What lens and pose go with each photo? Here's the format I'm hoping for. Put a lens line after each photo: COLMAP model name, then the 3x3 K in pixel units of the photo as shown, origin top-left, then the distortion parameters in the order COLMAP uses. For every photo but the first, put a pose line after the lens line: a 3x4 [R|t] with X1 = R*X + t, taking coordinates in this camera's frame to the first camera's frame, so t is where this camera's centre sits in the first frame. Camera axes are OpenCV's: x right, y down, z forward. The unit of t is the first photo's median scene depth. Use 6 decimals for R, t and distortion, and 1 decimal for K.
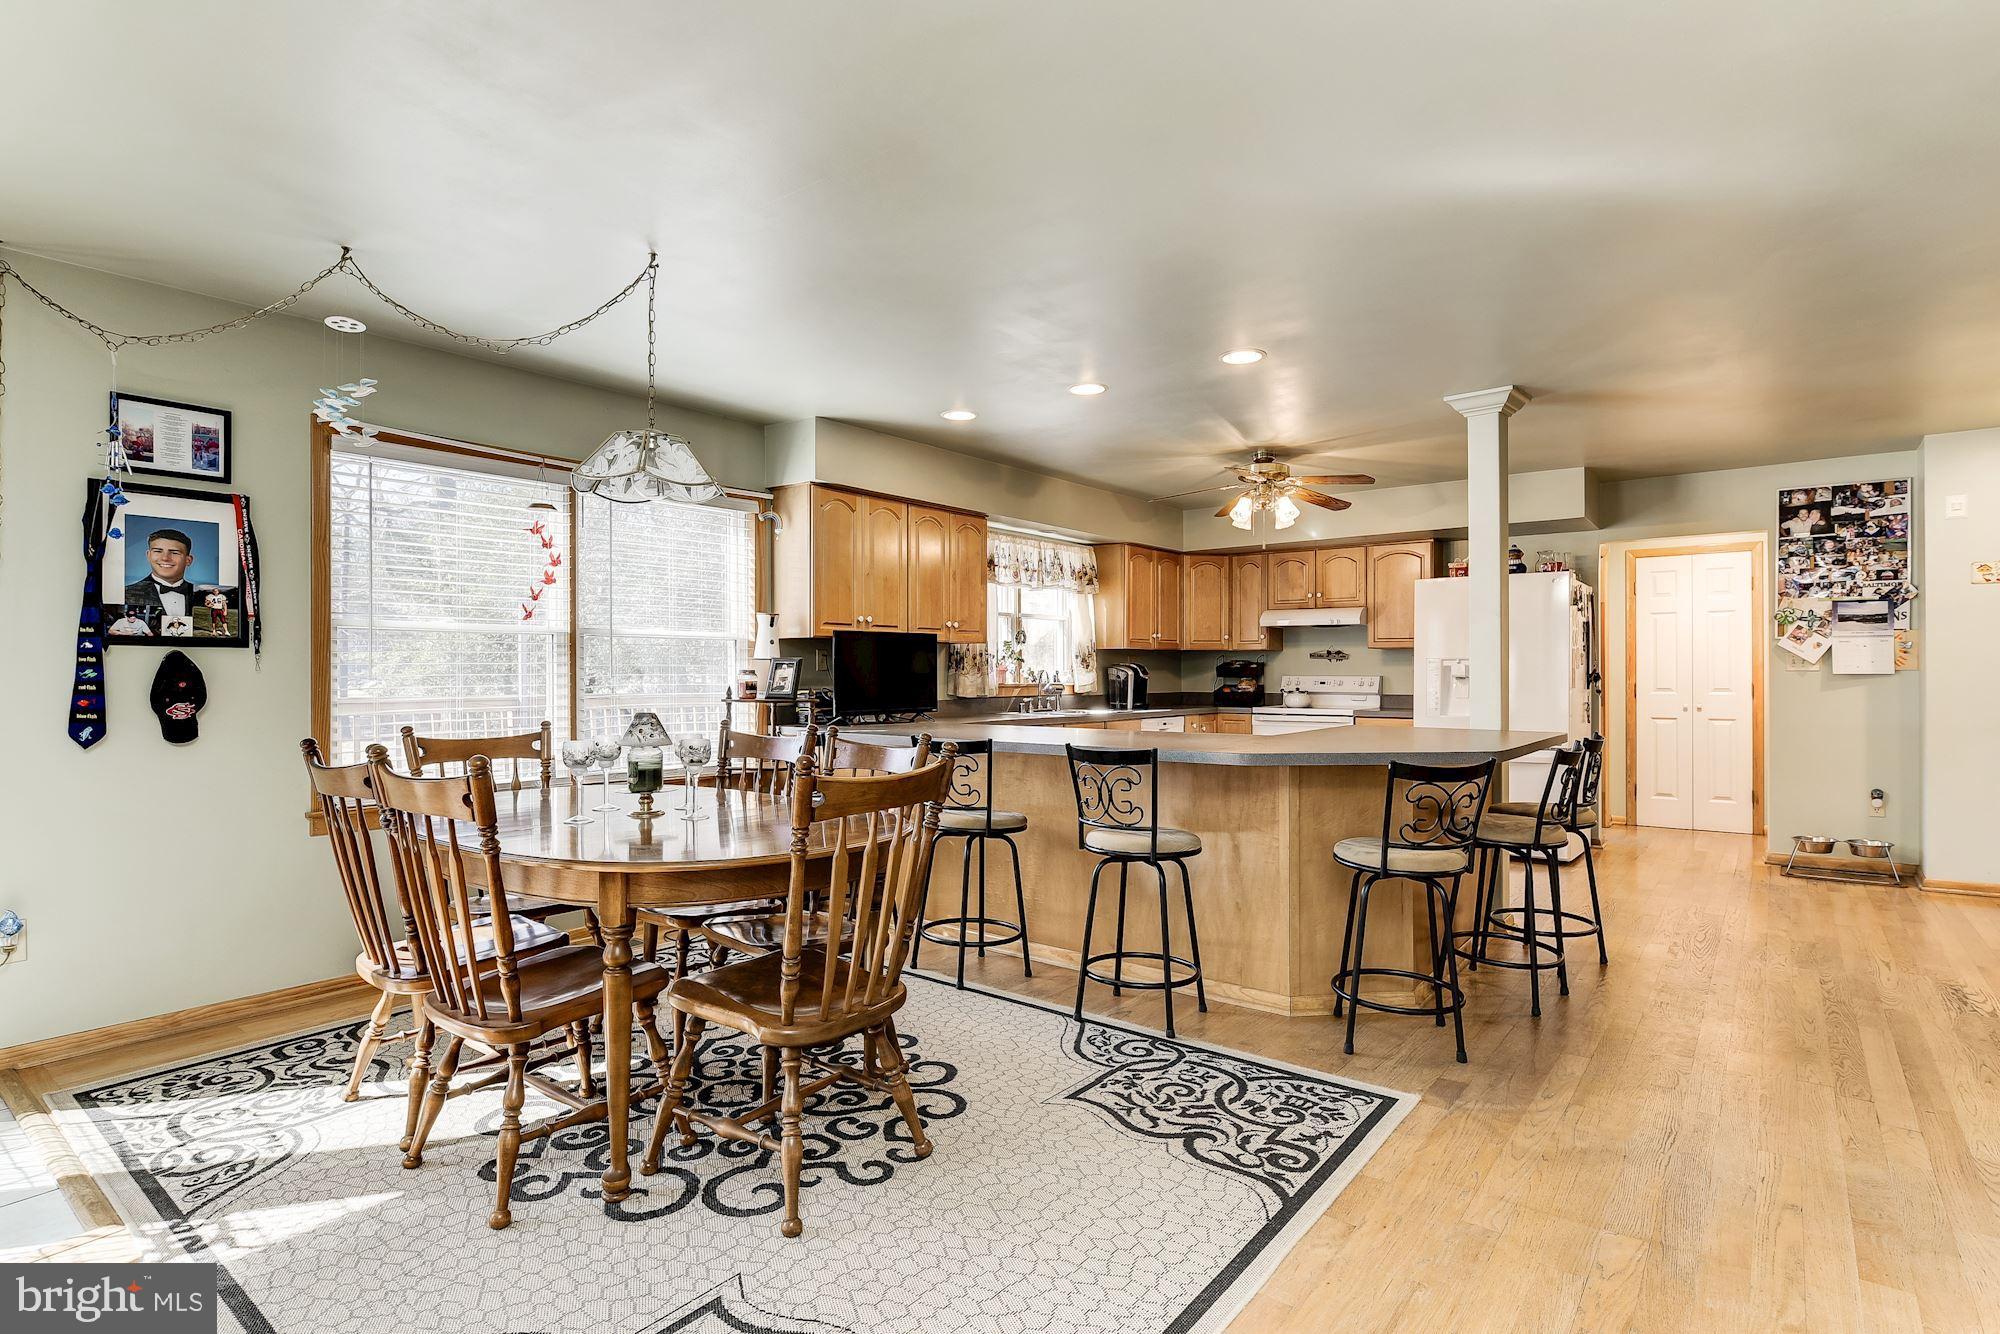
lens RADIAL K [[1001.9, 0, 1001.3], [0, 1001.9, 671.8], [0, 0, 1]] dist [-0.019334, 0.011381]
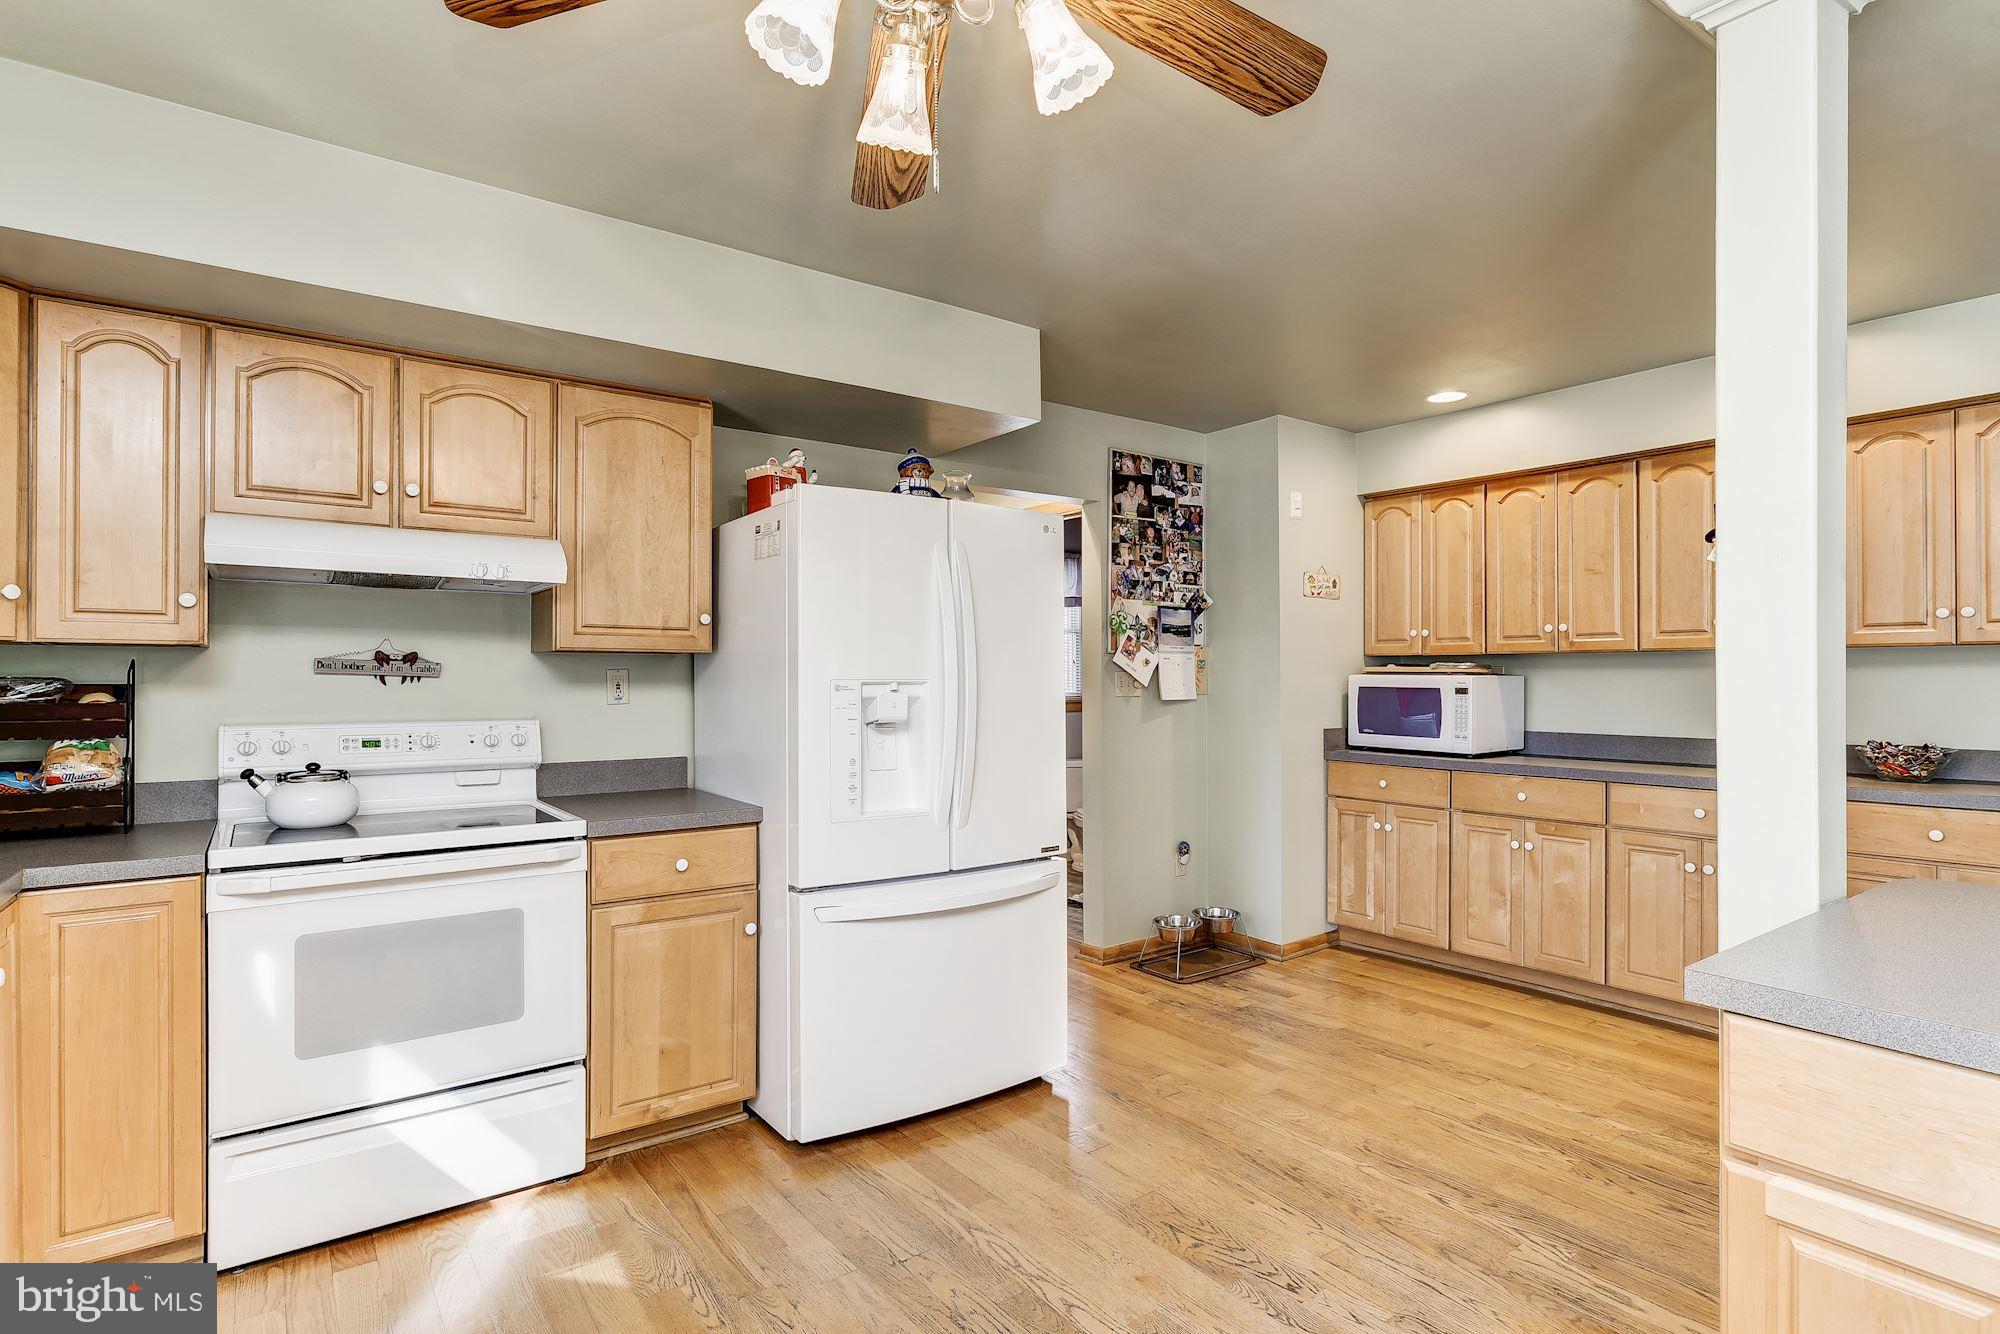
lens RADIAL K [[1001.9, 0, 1001.3], [0, 1001.9, 671.8], [0, 0, 1]] dist [-0.019334, 0.011381]
pose [[0.261907, 0.005389, 0.965078, 0.053287], [0.000719, 0.999983, -0.005779, -0.015288], [-0.965093, 0.002207, 0.261899, 0.899155]]
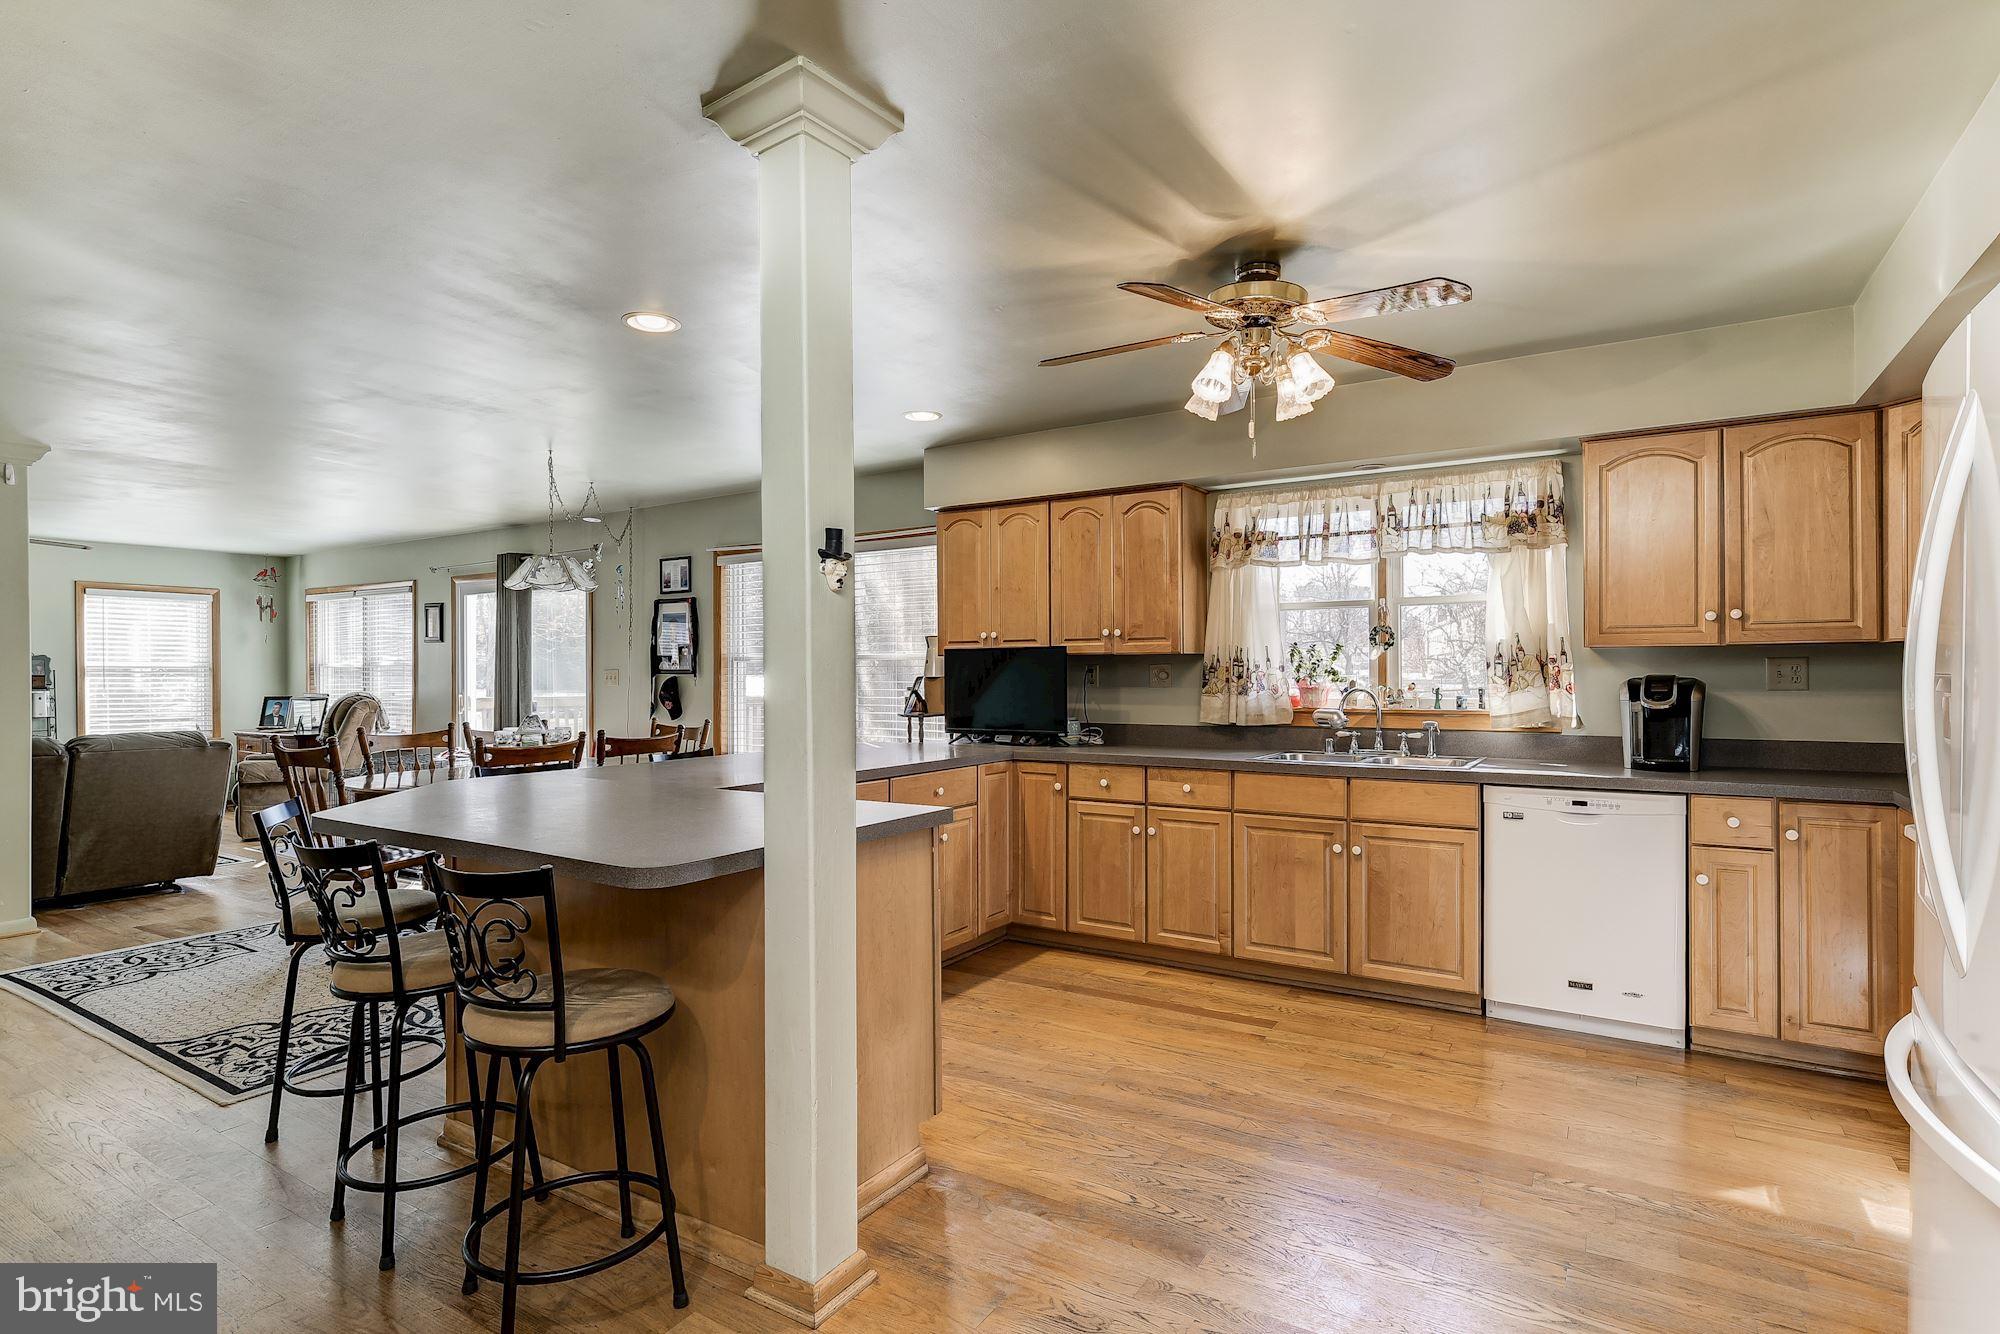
lens RADIAL K [[1001.9, 0, 1001.3], [0, 1001.9, 671.8], [0, 0, 1]] dist [-0.019334, 0.011381]
pose [[0.100383, -0.001333, -0.994948, 0.721636], [0.004483, 0.999990, -0.000888, -0.014281], [0.994939, -0.004371, 0.100388, 0.796531]]
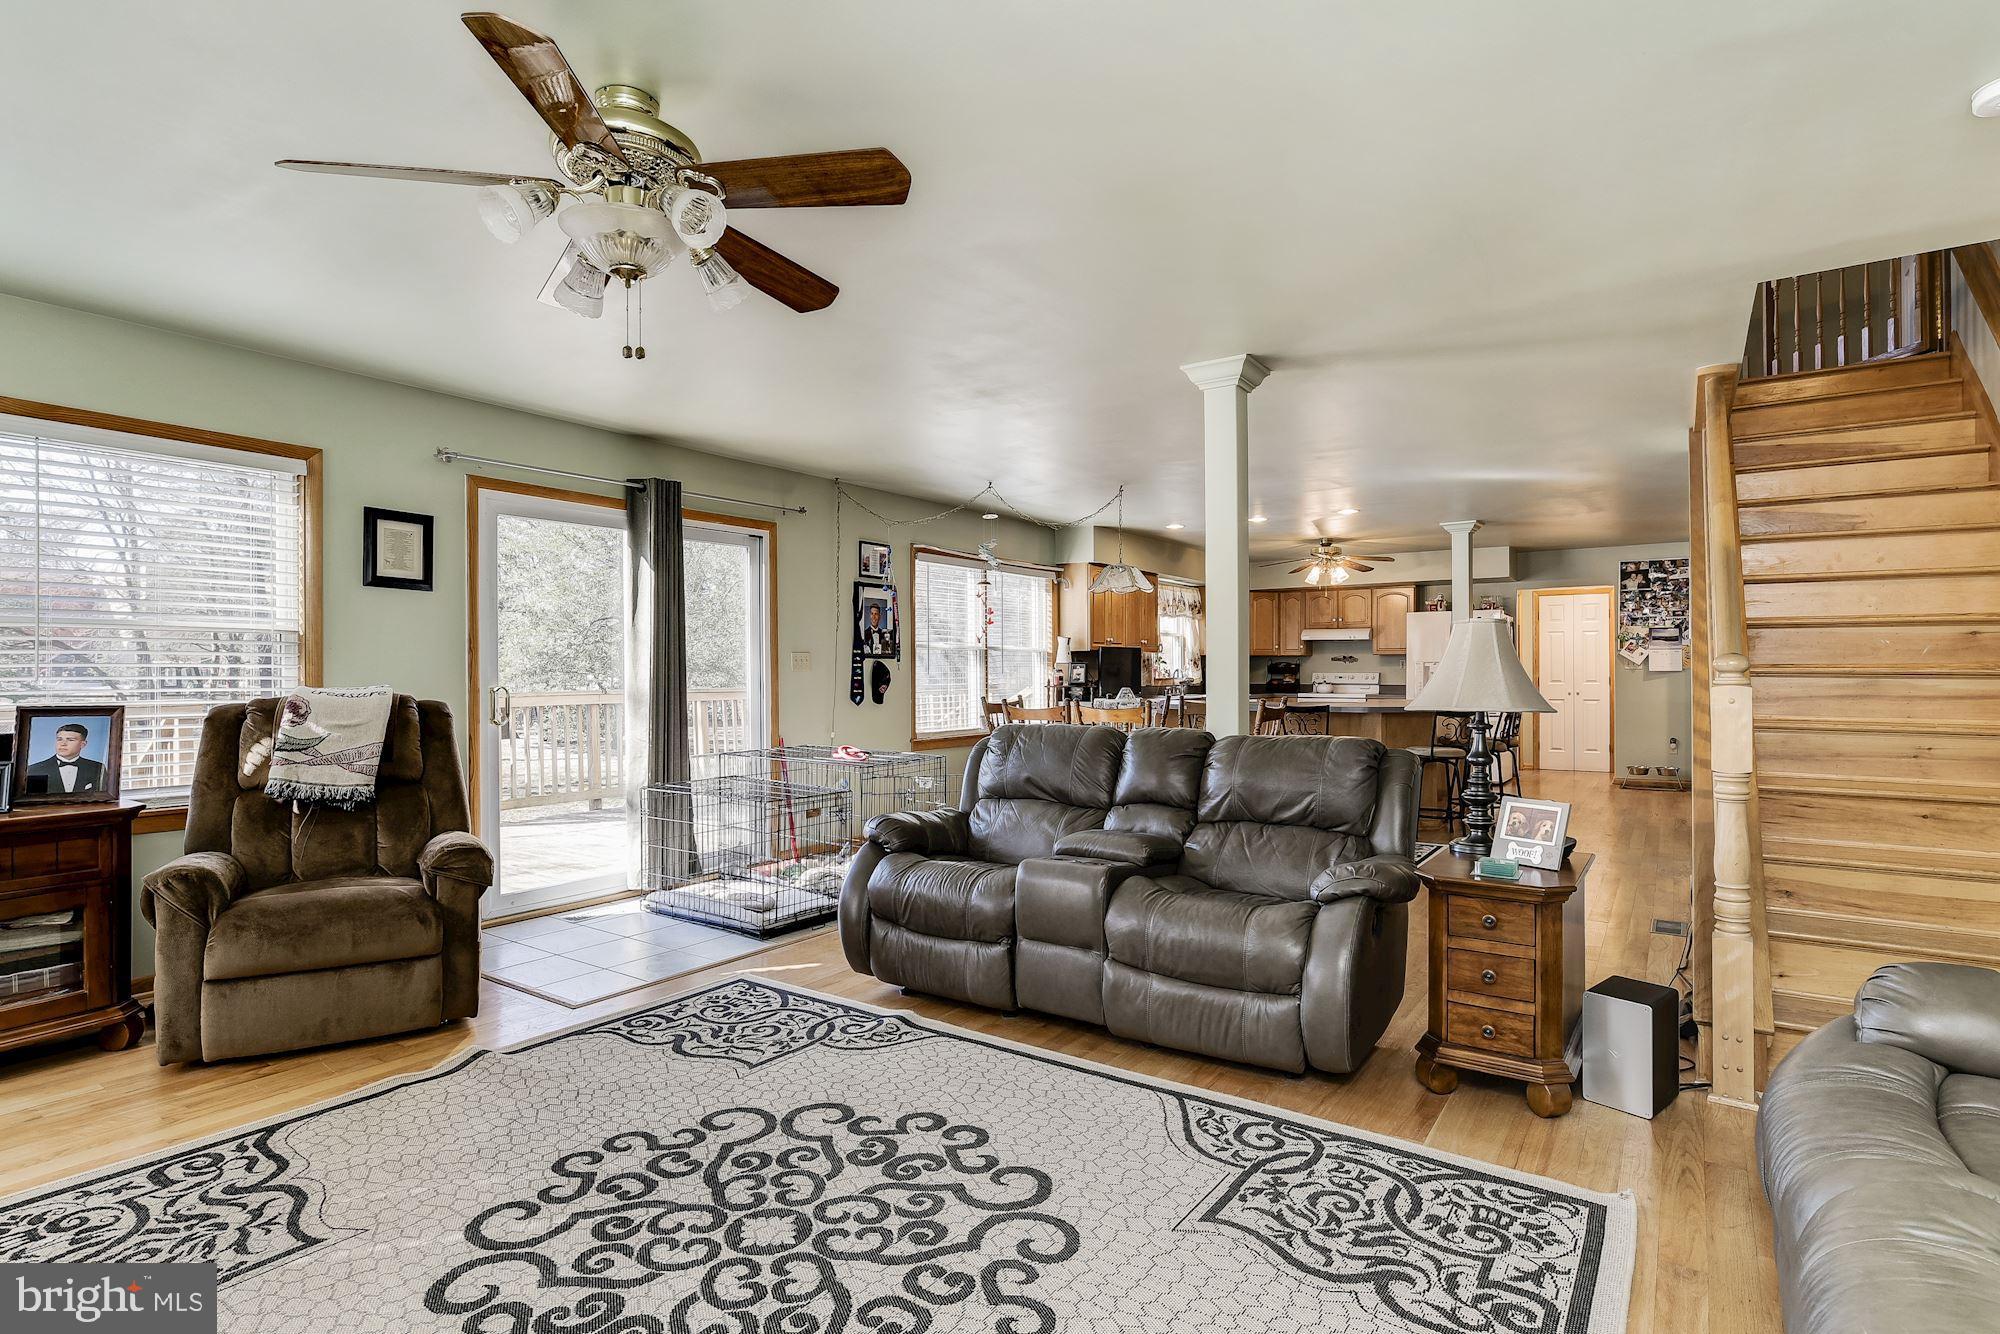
lens RADIAL K [[1001.9, 0, 1001.3], [0, 1001.9, 671.8], [0, 0, 1]] dist [-0.019334, 0.011381]
pose [[0.997579, -0.000912, 0.069538, -0.384339], [0.000772, 0.999998, 0.002042, -0.000859], [-0.069540, -0.001983, 0.997577, -0.615796]]
